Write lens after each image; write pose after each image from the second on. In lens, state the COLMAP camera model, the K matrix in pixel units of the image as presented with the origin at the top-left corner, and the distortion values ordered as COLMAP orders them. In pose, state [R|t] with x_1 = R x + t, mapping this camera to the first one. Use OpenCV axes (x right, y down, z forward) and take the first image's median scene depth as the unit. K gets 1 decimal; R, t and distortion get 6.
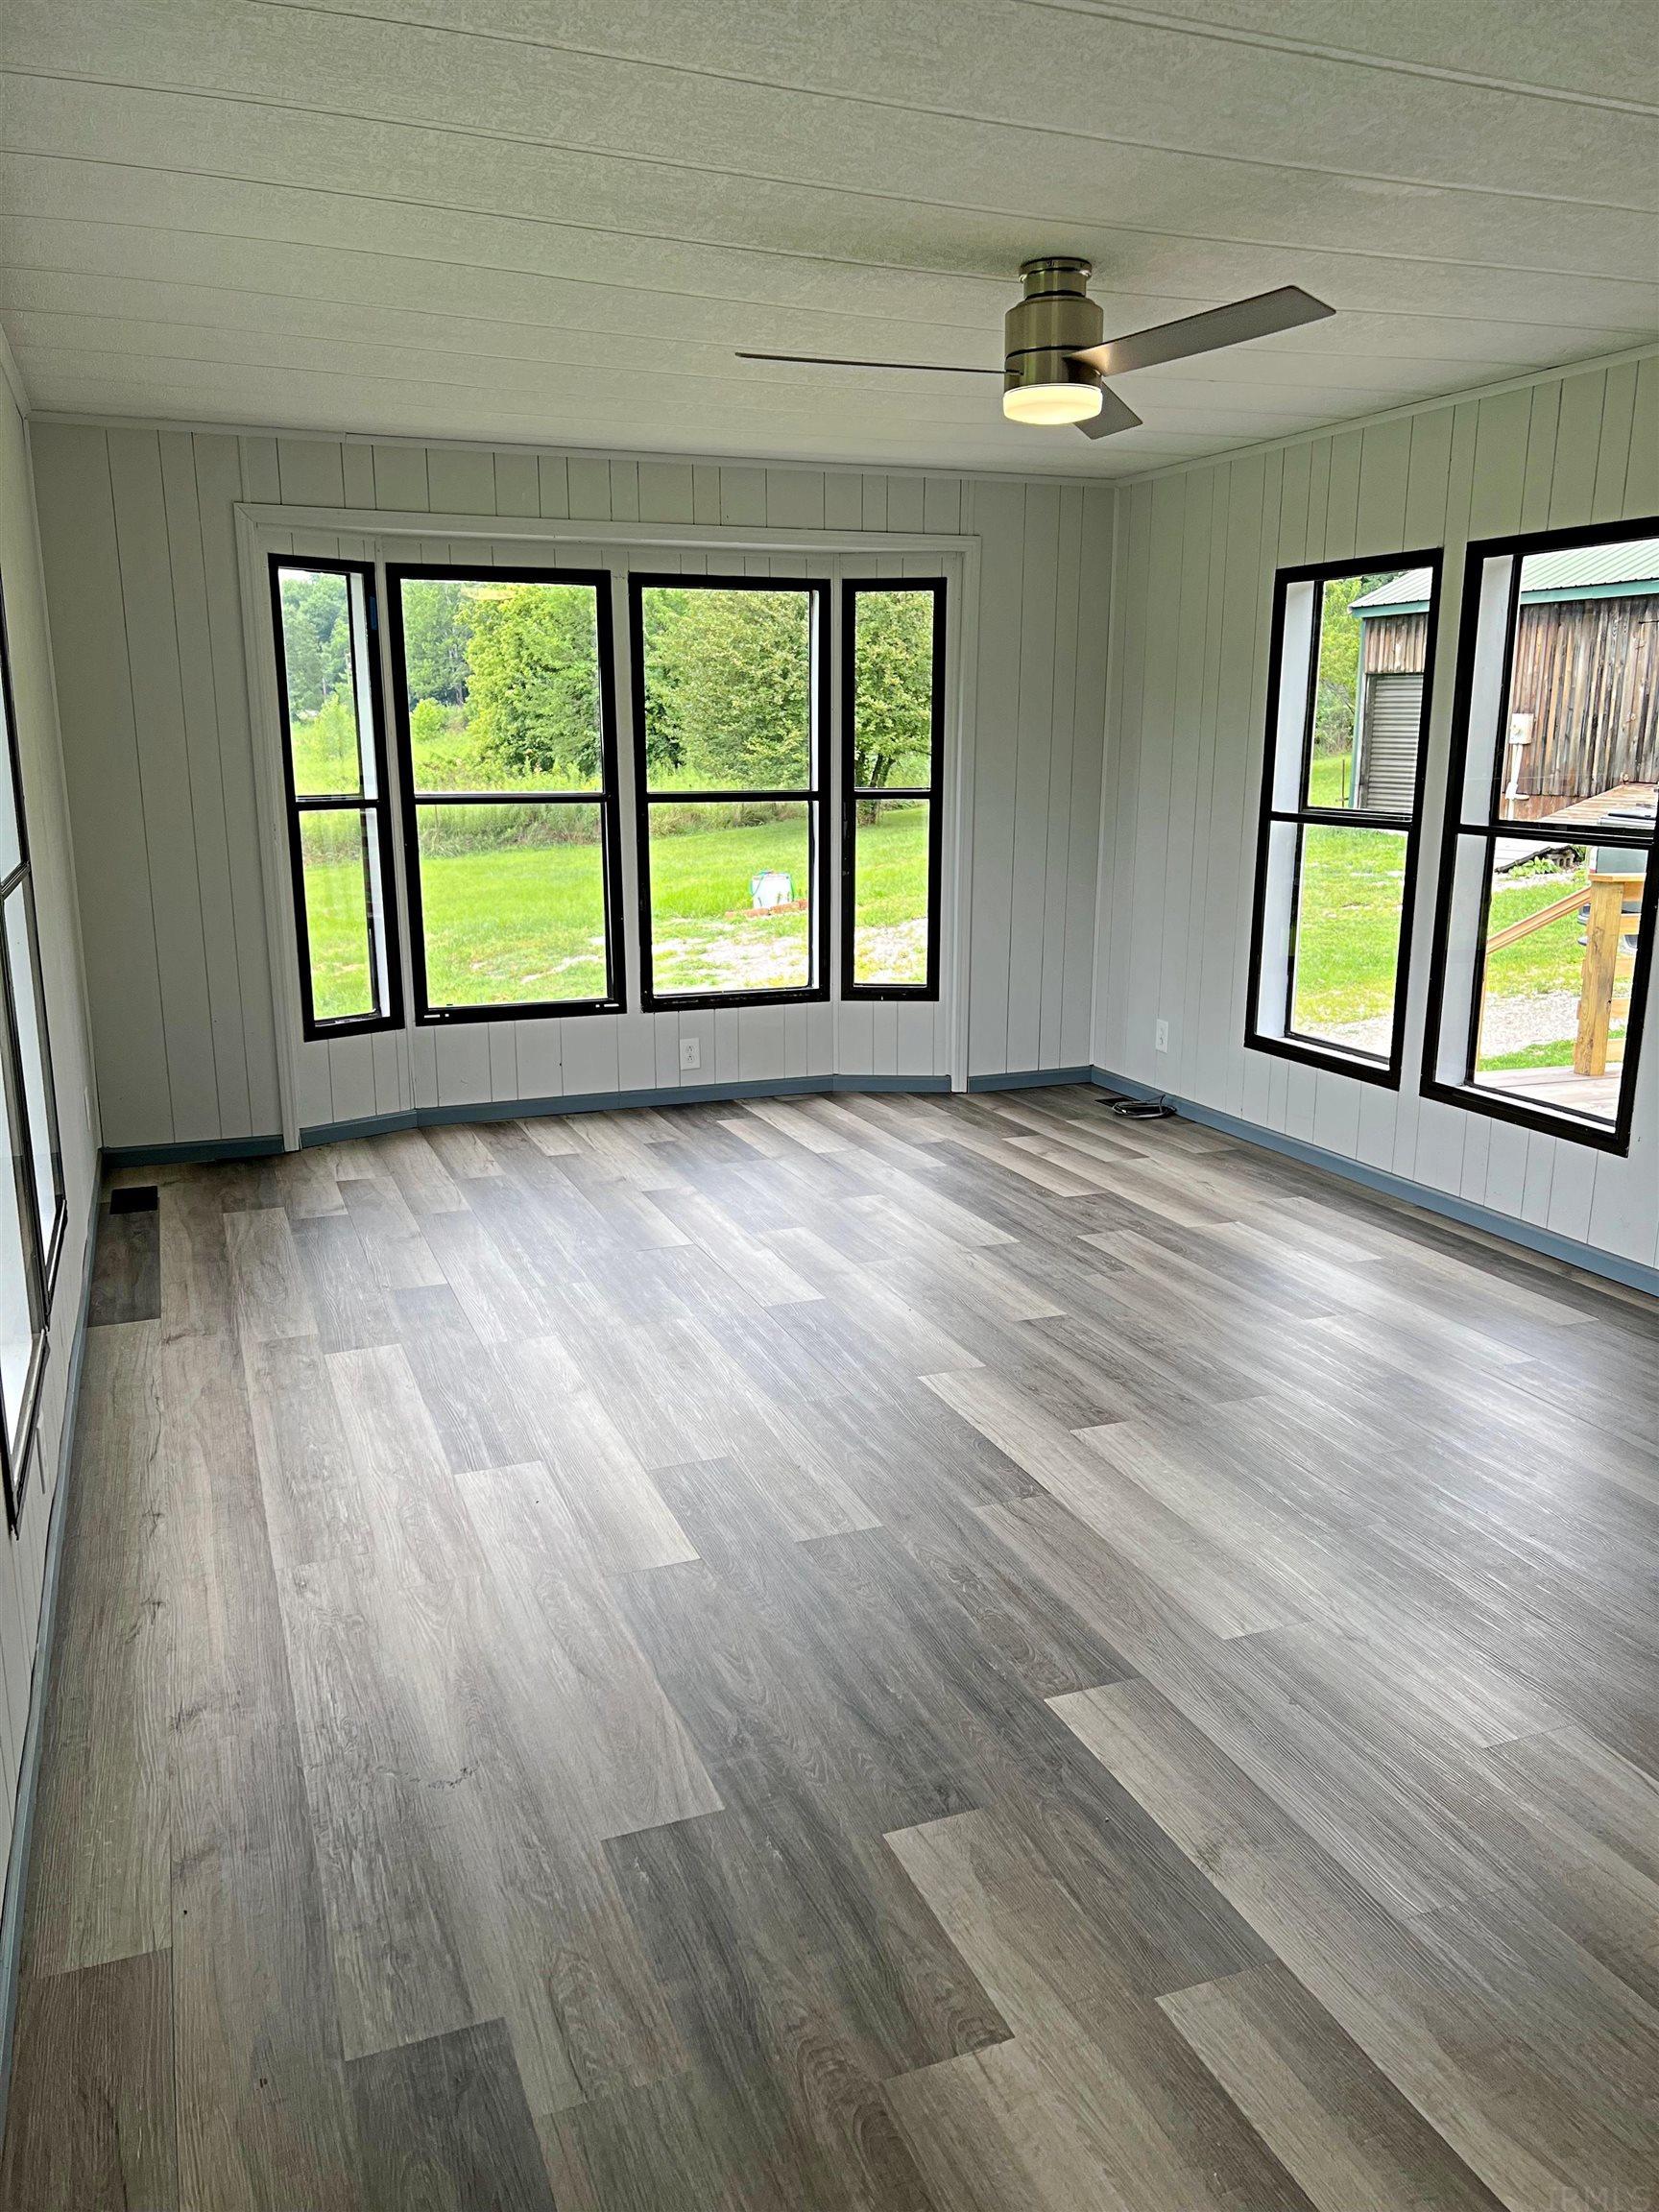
lens RADIAL K [[1729.5, 0, 829.5], [0, 1729.5, 1106.0], [0, 0, 1]] dist [0.089845, -0.146204]
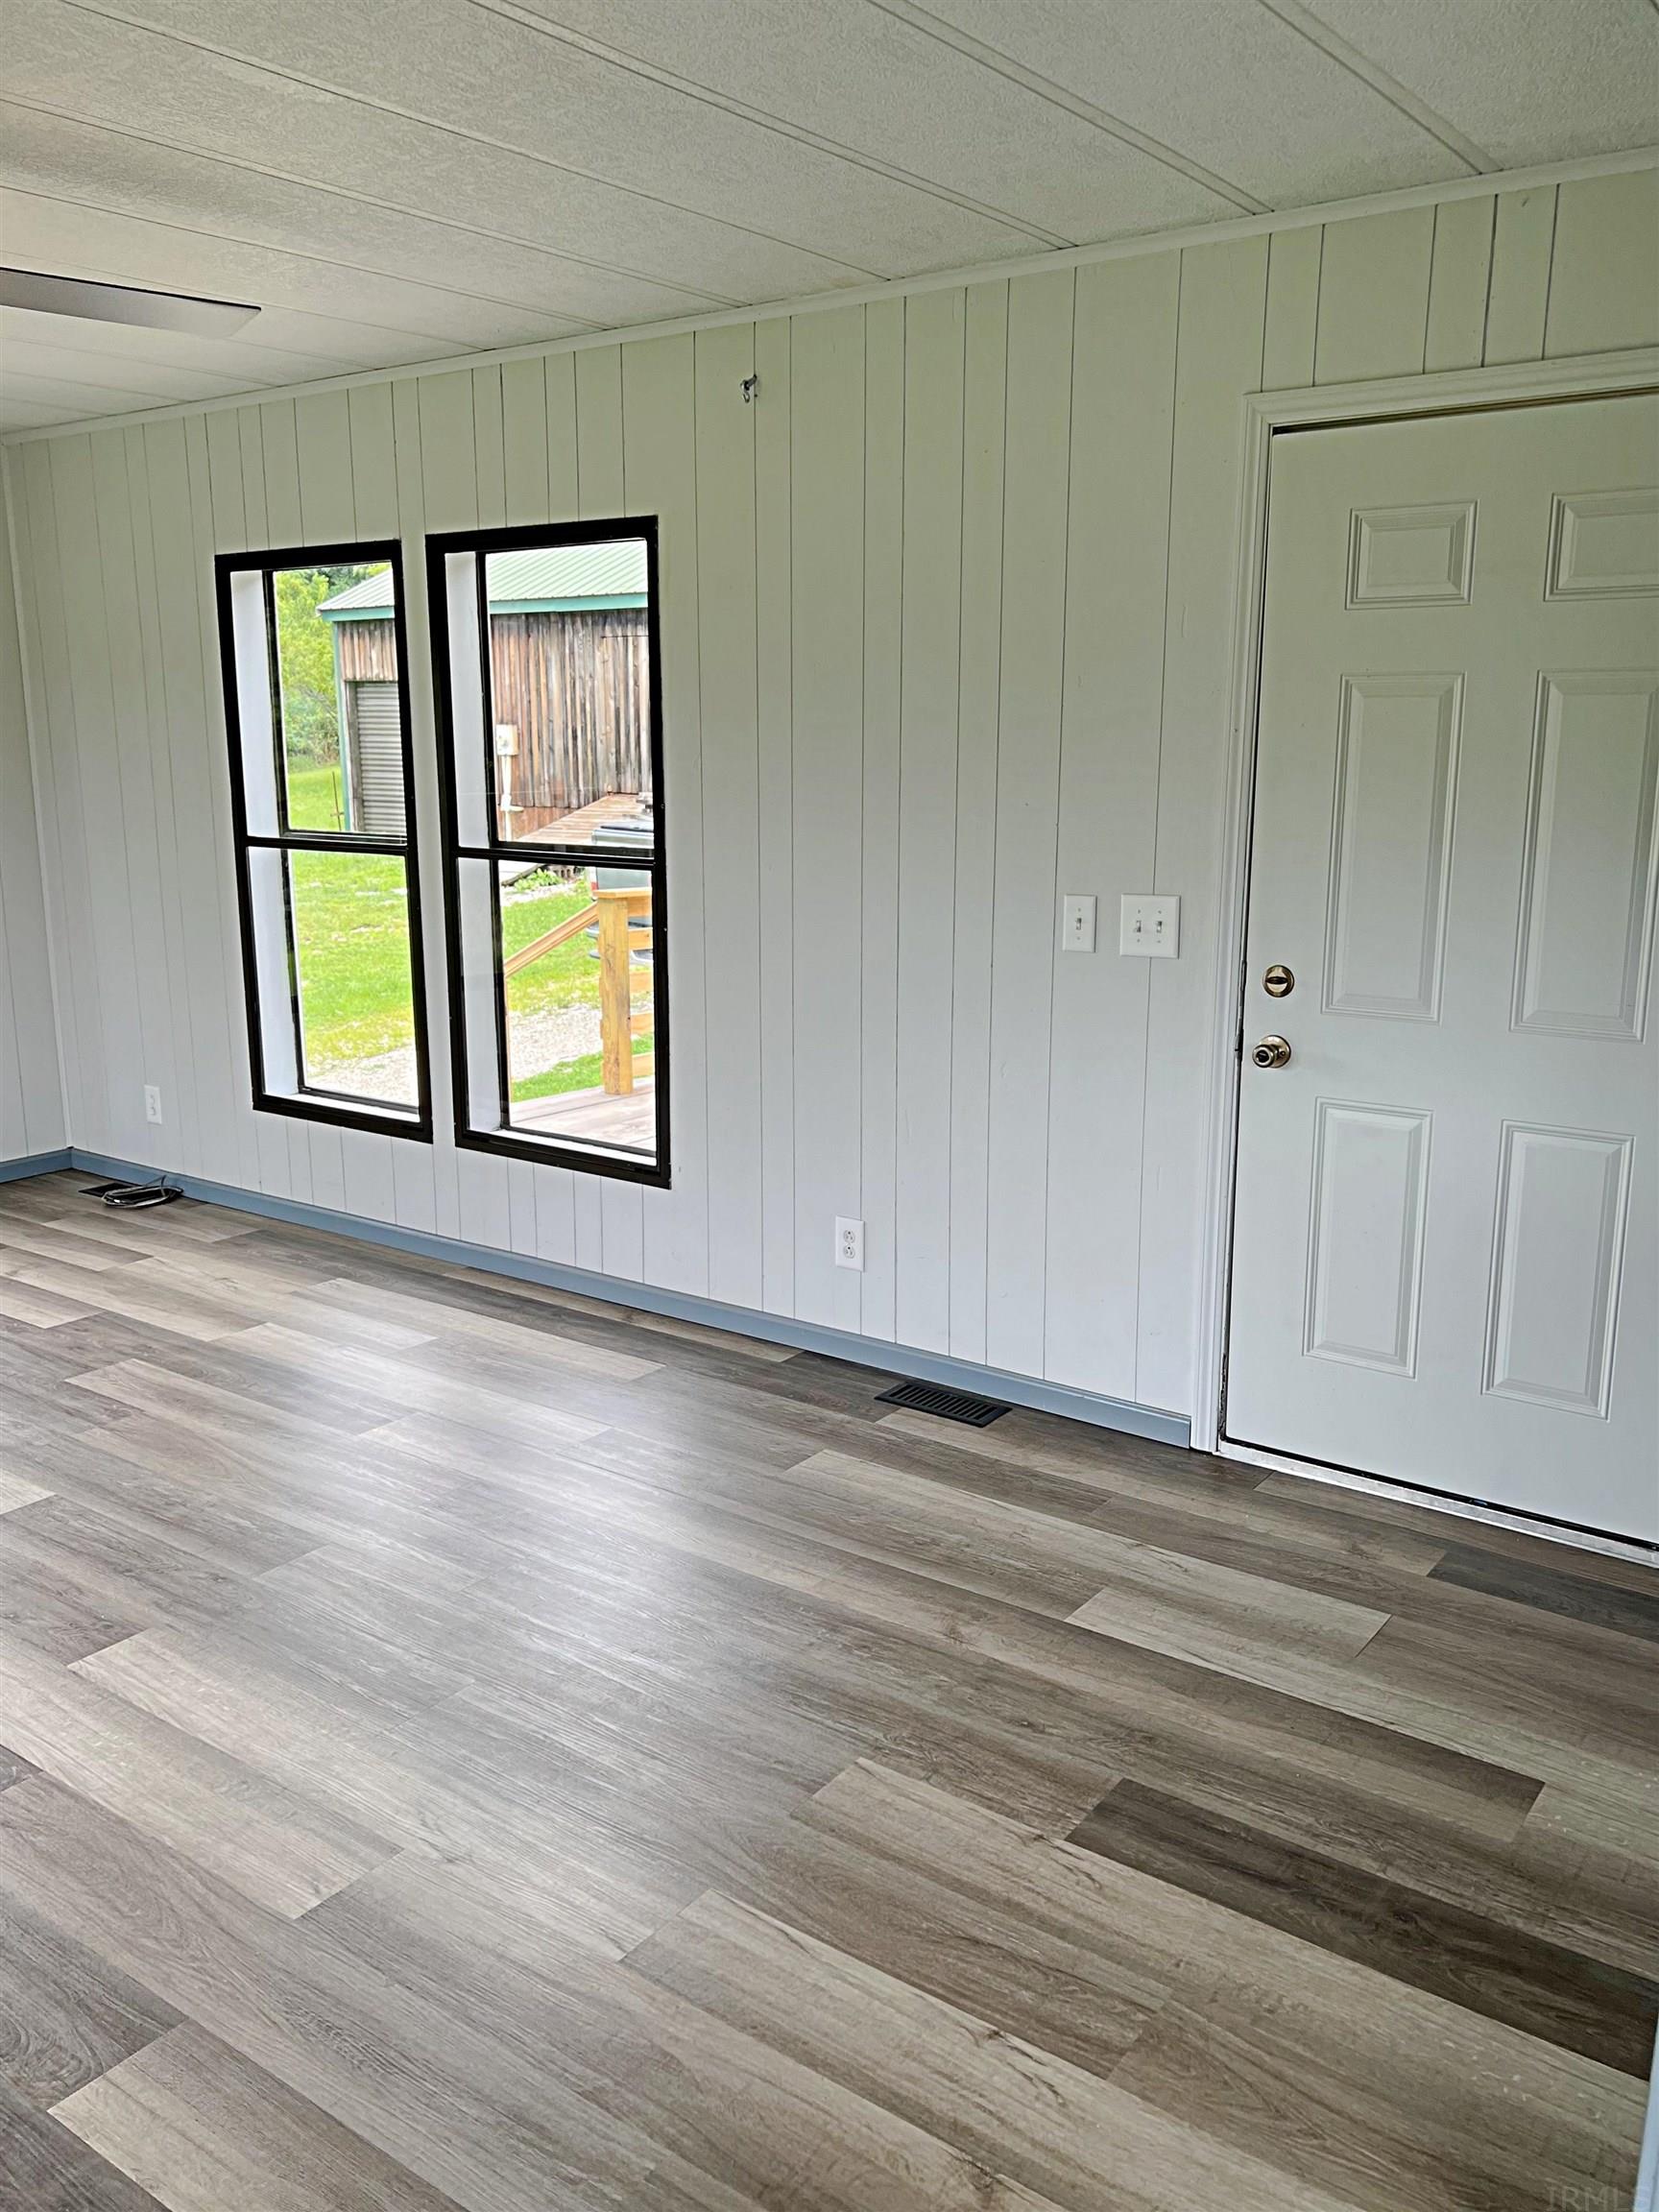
lens RADIAL K [[1791.1, 0, 829.5], [0, 1791.1, 1106.0], [0, 0, 1]] dist [0.050006, -0.063355]
pose [[0.856046, -0.116052, 0.503704, 0.041978], [0.121536, 0.992341, 0.022081, -0.025640], [-0.502409, 0.042316, 0.863594, 0.107919]]
